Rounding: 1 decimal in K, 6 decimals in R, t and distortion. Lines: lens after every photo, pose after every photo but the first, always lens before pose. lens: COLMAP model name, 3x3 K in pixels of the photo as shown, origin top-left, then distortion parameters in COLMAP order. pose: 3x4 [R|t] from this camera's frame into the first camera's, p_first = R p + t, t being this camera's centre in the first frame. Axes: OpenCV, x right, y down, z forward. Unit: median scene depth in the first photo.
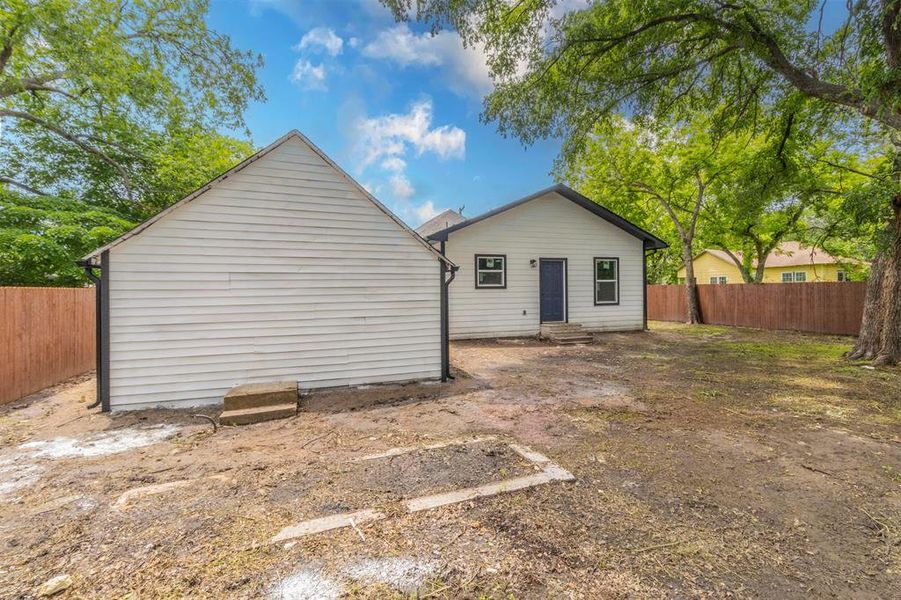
lens RADIAL K [[427.9, 0, 469.0], [0, 427.9, 297.1], [0, 0, 1]] dist [-0.001107, -0.000250]
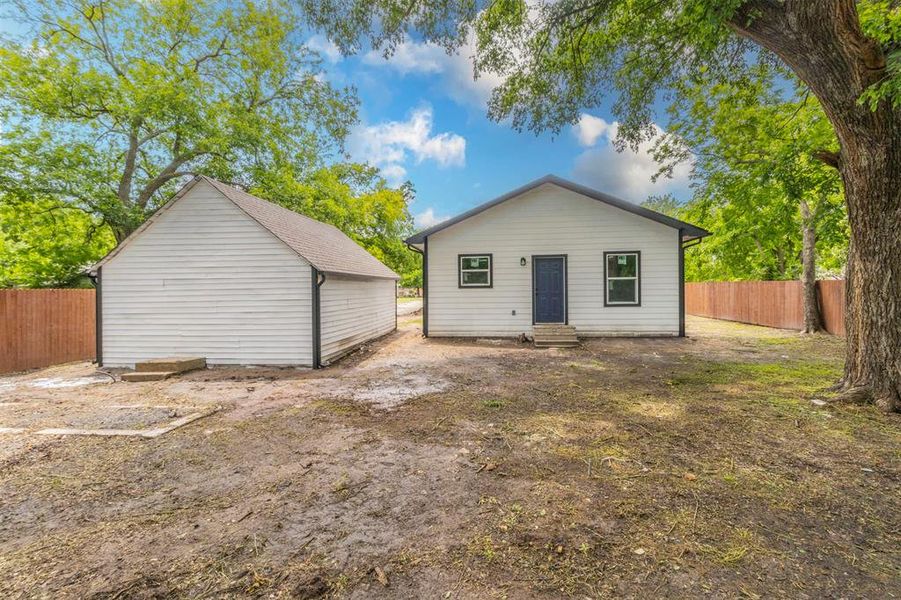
lens RADIAL K [[433.7, 0, 455.7], [0, 433.7, 296.2], [0, 0, 1]] dist [0.000119, 0.000097]
pose [[0.890666, 0.006902, -0.454606, 0.468155], [-0.004727, 0.999971, 0.005921, -0.006157], [0.454634, -0.003124, 0.890673, 0.065571]]
